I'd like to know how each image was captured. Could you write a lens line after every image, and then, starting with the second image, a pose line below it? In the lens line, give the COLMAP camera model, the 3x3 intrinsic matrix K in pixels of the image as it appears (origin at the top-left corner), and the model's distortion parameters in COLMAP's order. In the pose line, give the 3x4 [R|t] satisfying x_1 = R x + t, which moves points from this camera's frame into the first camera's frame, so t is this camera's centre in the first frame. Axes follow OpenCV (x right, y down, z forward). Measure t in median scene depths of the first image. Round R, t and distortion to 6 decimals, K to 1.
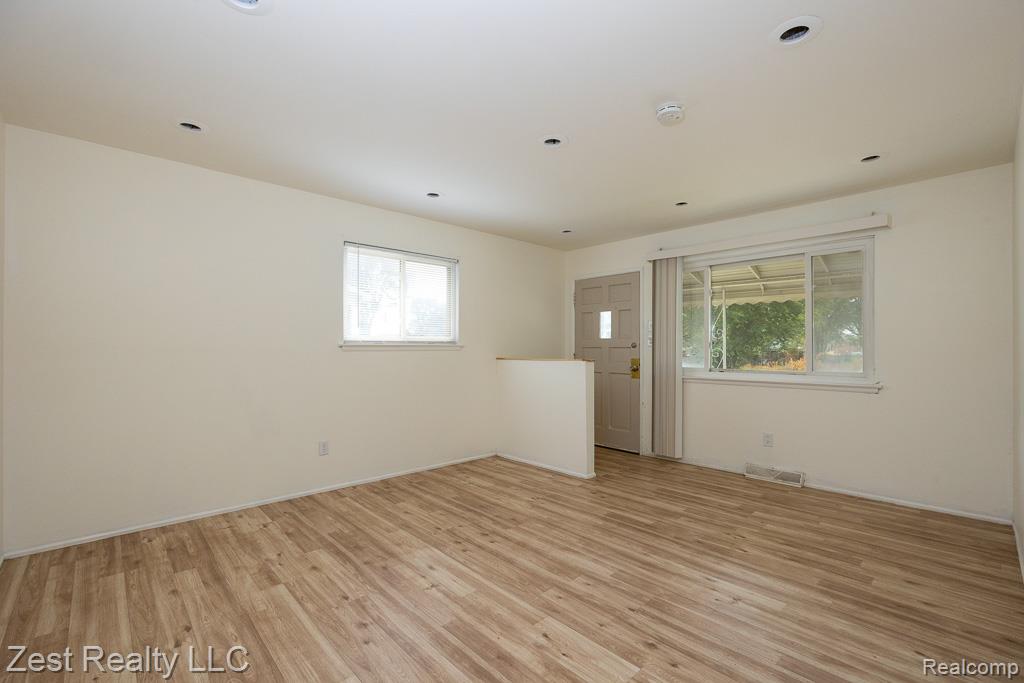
lens RADIAL K [[444.0, 0, 510.1], [0, 444.0, 345.3], [0, 0, 1]] dist [-0.013756, 0.000206]
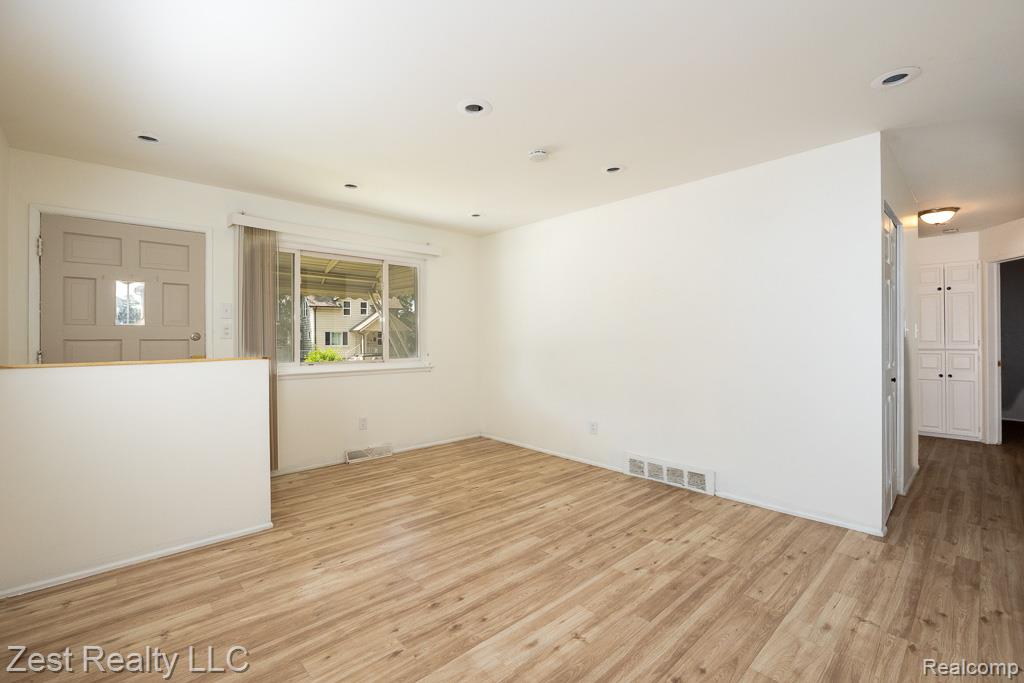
lens RADIAL K [[469.1, 0, 509.8], [0, 469.1, 338.0], [0, 0, 1]] dist [-0.012656, 0.000510]
pose [[-0.014607, 0.000386, 0.999893, -0.801090], [-0.001075, 0.999999, -0.000402, 0.002378], [-0.999893, -0.001081, -0.014607, 0.893186]]
